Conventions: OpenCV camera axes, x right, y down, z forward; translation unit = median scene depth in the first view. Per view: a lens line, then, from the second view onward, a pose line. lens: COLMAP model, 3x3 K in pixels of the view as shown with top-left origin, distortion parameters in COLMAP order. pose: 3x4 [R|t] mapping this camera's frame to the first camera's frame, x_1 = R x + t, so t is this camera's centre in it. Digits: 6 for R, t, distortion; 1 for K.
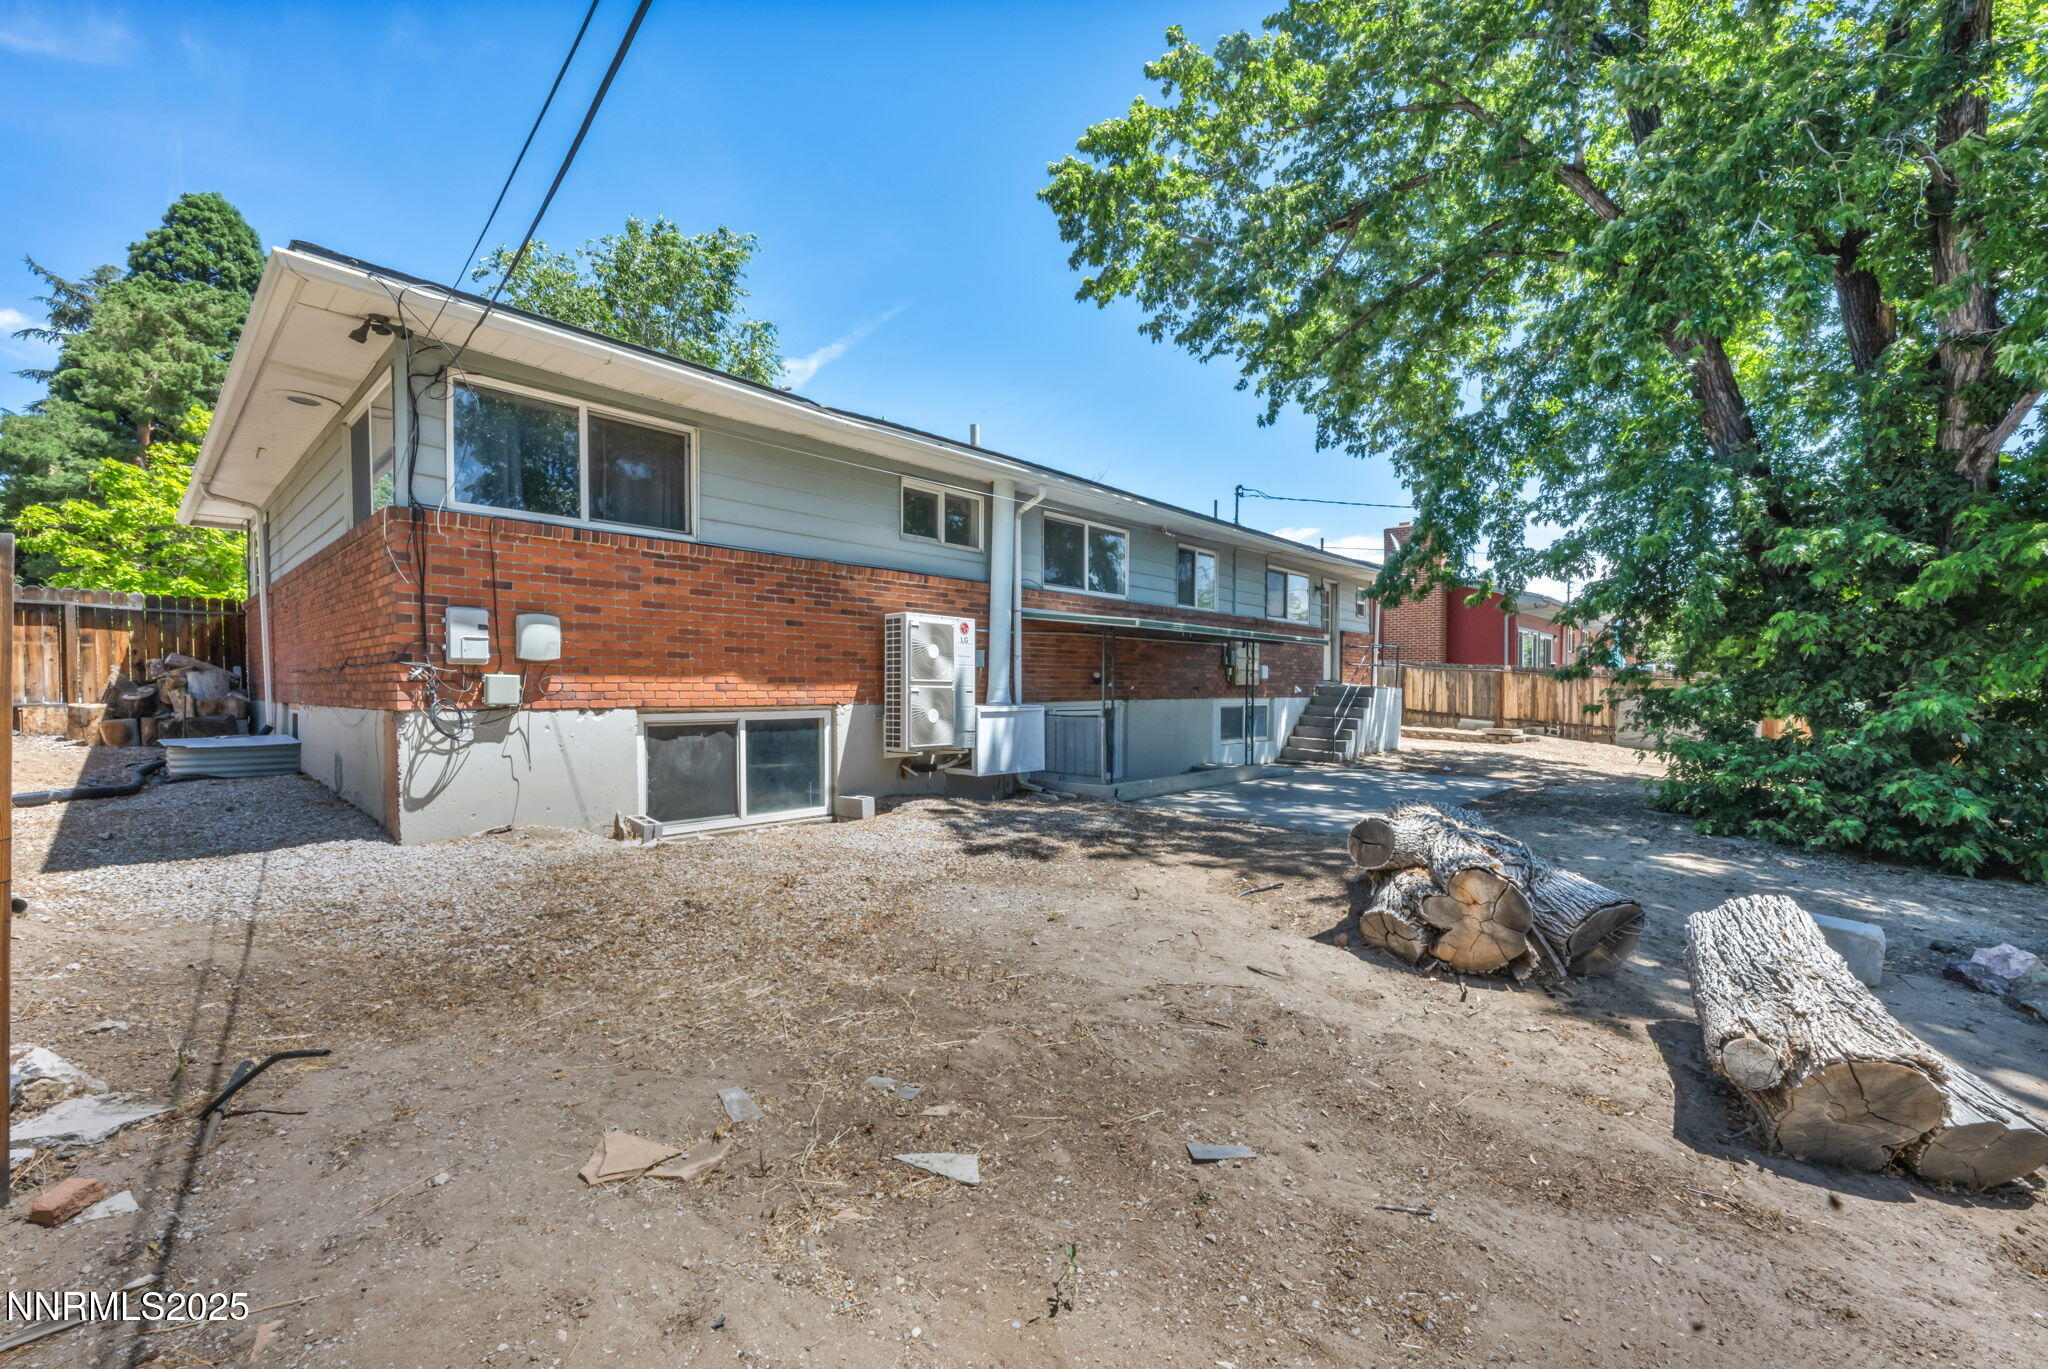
lens RADIAL K [[856.4, 0, 1026.9], [0, 856.4, 685.7], [0, 0, 1]] dist [0.002107, -0.000123]
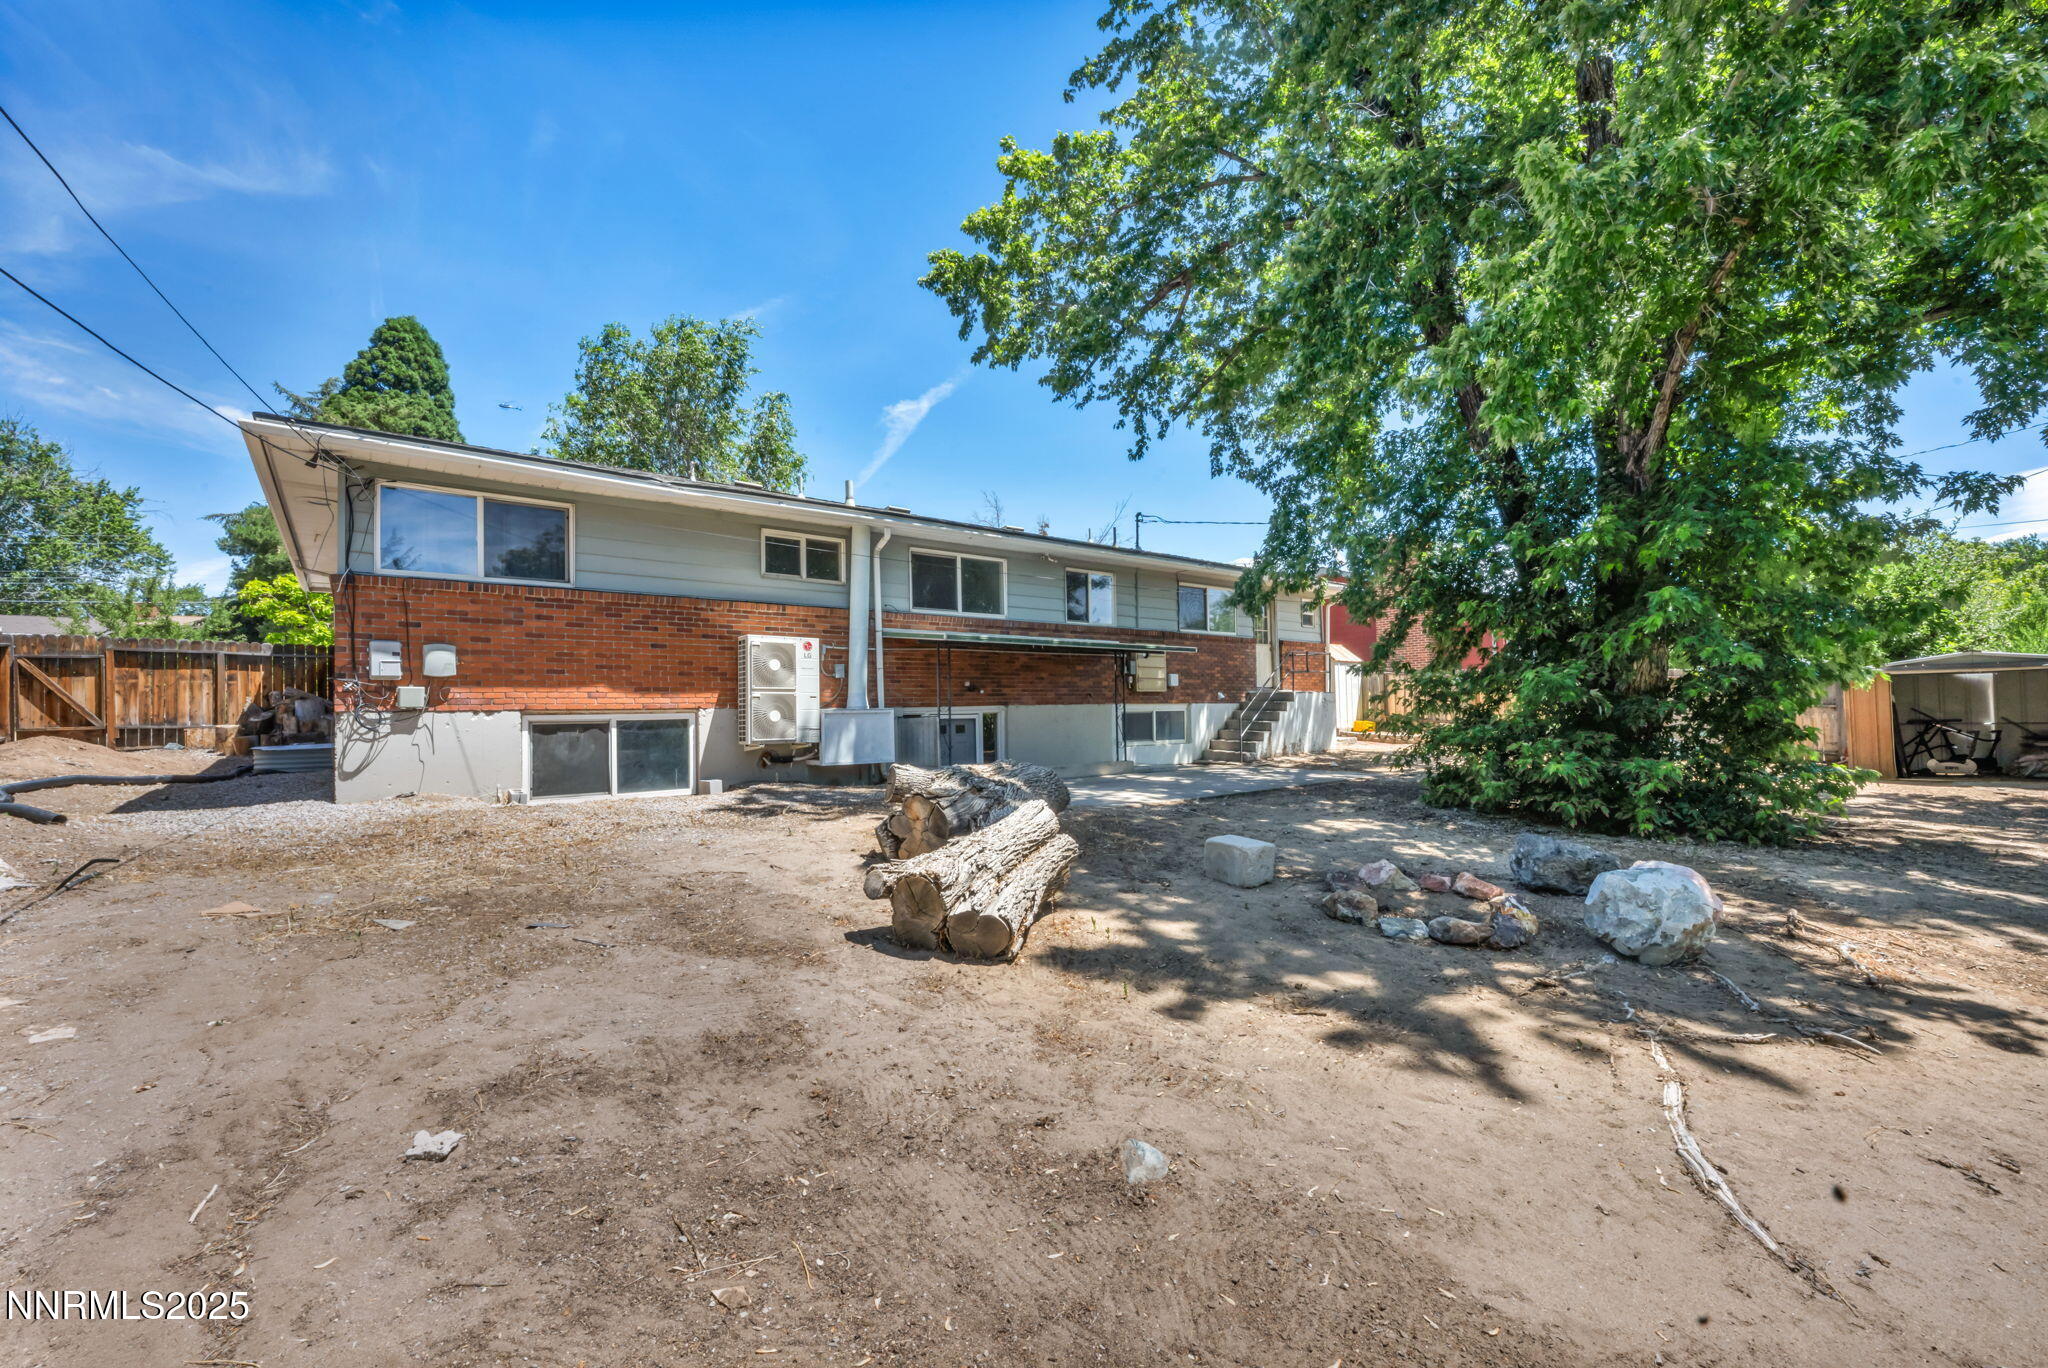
lens RADIAL K [[856.4, 0, 1033.3], [0, 856.4, 683.2], [0, 0, 1]] dist [0.002107, -0.000123]
pose [[0.987391, -0.028958, -0.155632, 0.397219], [0.023362, 0.999017, -0.037662, 0.036901], [0.156569, 0.033551, 0.987097, -0.157073]]
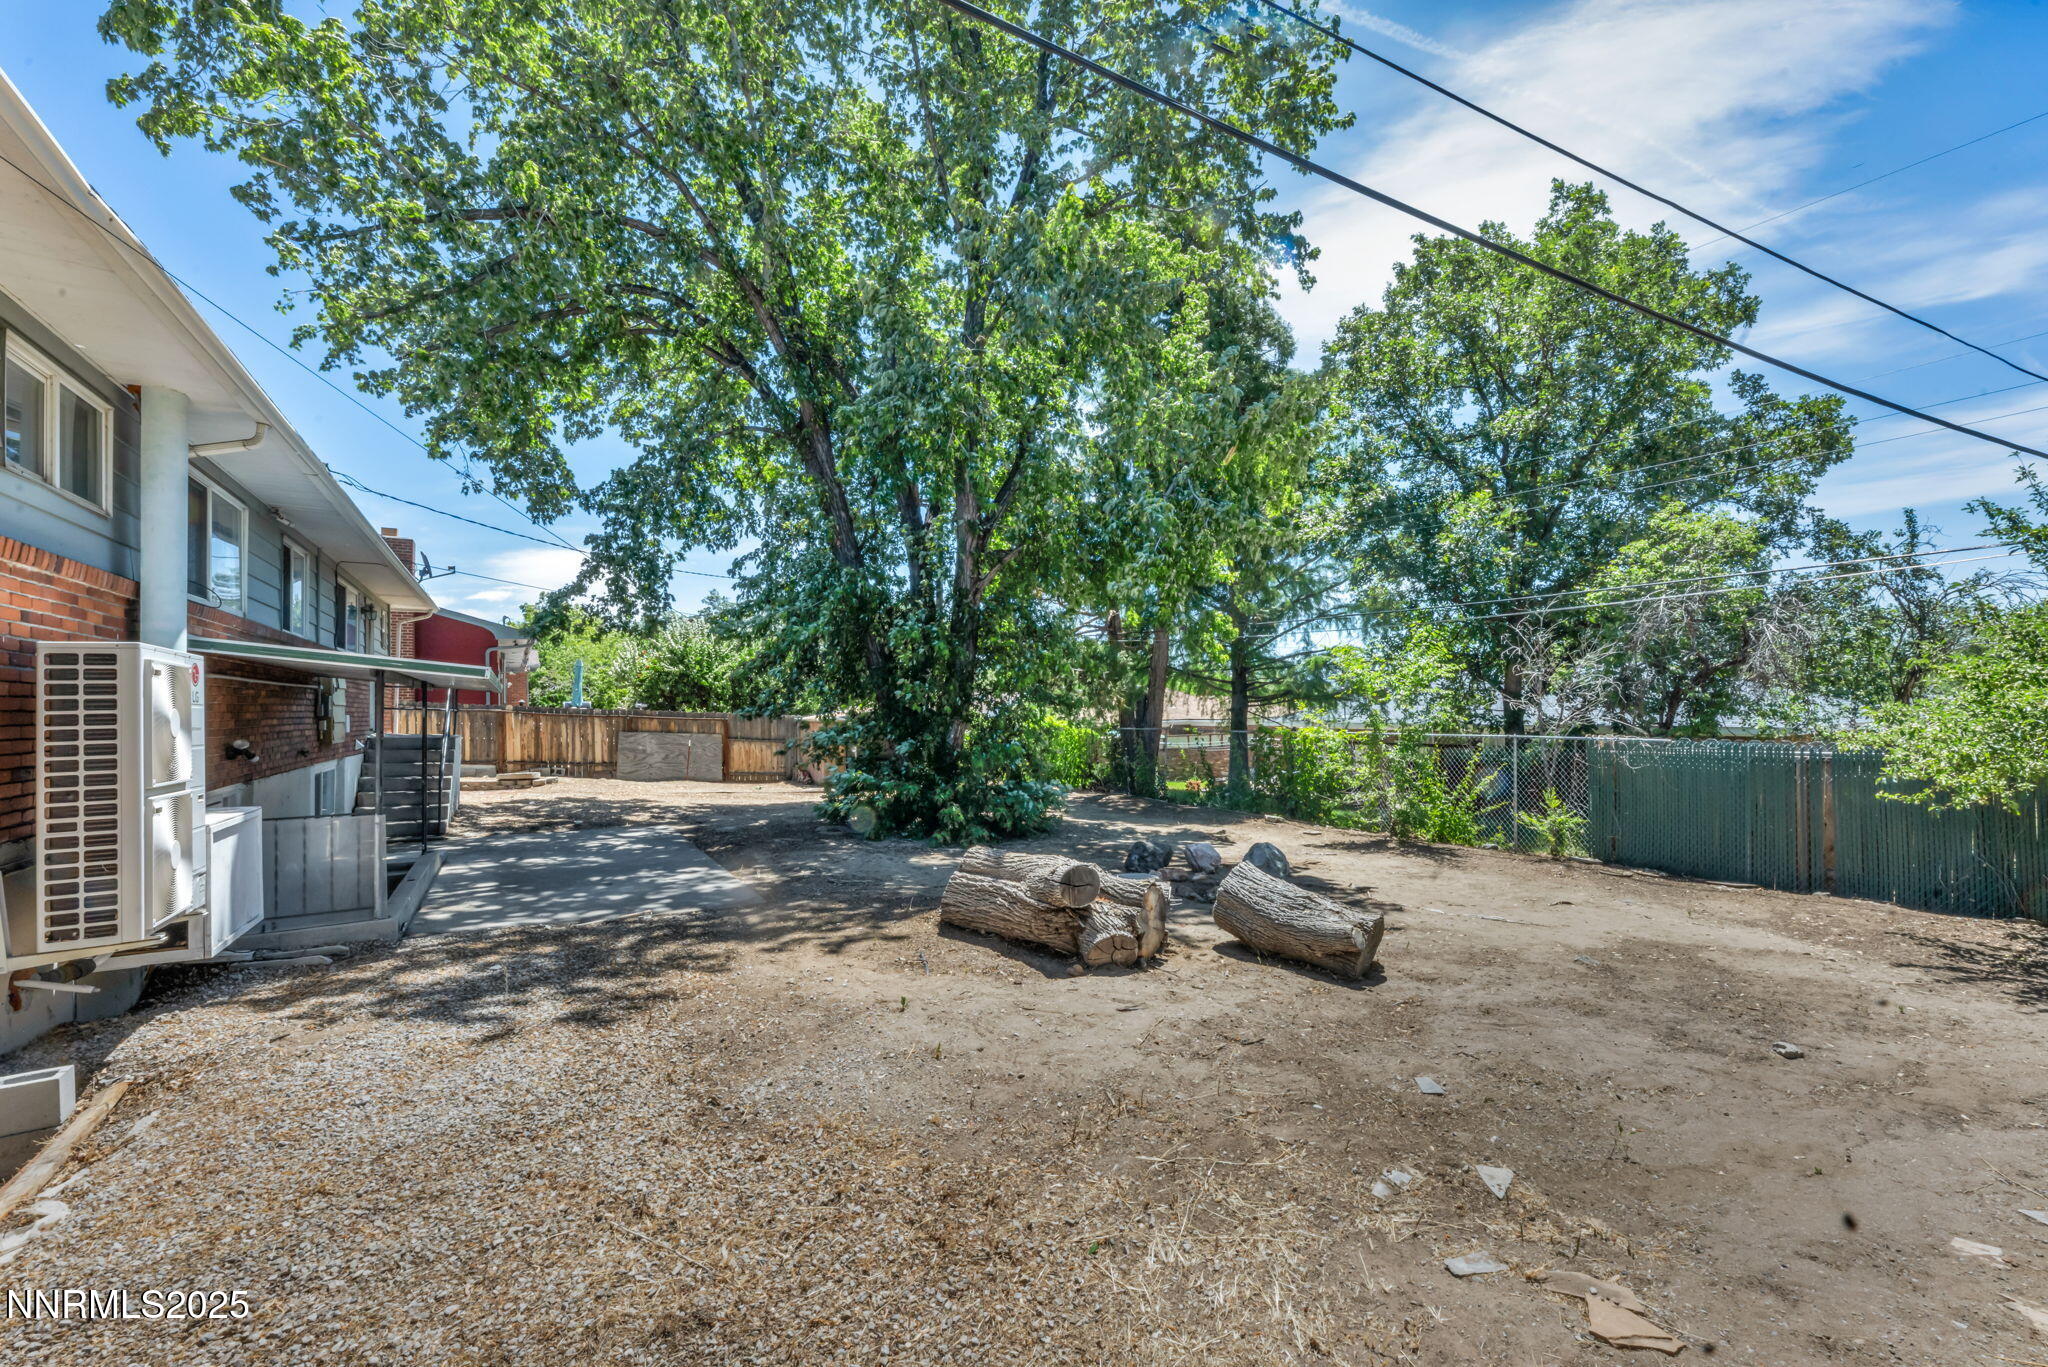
lens RADIAL K [[856.4, 0, 1033.6], [0, 856.4, 693.9], [0, 0, 1]] dist [0.002107, -0.000123]
pose [[0.272282, 0.004843, 0.962205, -0.388886], [0.011882, 0.999894, -0.008395, -0.042189], [-0.962144, 0.013719, 0.272196, 0.335281]]
